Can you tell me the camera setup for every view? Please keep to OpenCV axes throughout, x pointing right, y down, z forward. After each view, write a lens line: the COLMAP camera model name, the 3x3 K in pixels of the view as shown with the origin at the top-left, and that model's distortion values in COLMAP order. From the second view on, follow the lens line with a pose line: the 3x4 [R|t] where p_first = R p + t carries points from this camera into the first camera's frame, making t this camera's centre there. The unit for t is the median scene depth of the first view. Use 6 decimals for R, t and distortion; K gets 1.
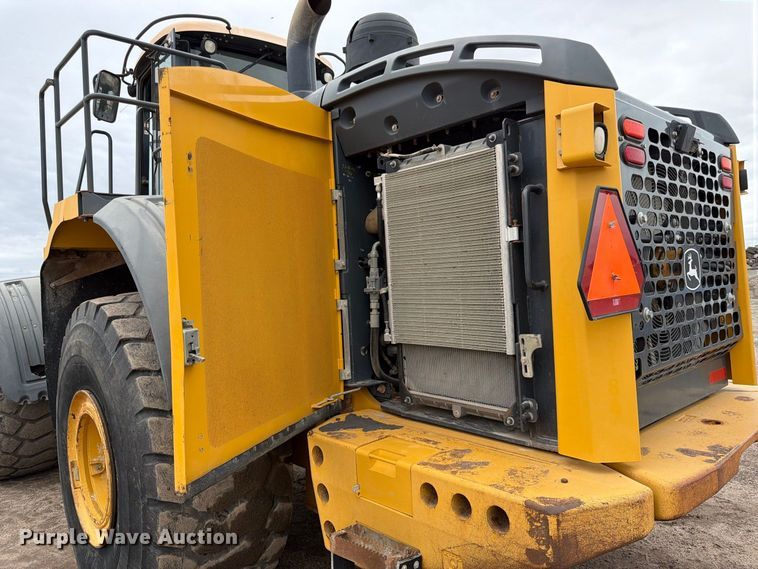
lens RADIAL K [[548.0, 0, 379.0], [0, 548.0, 284.5], [0, 0, 1]] dist [0.001229, -0.000918]
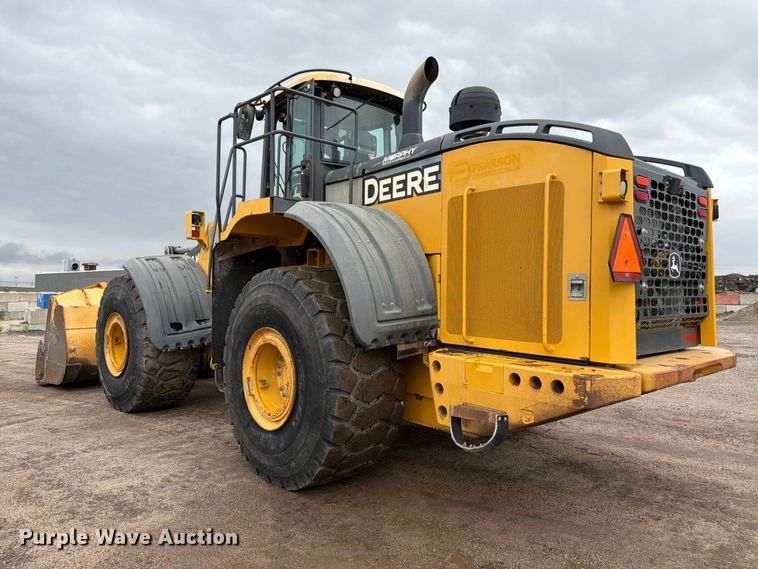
lens RADIAL K [[537.8, 0, 381.9], [0, 537.8, 284.3], [0, 0, 1]] dist [0.052480, -0.068928]
pose [[0.998246, 0.057357, -0.014674, -0.271856], [-0.057512, 0.998291, -0.010368, 0.094898], [0.014054, 0.011193, 0.999839, -0.626613]]
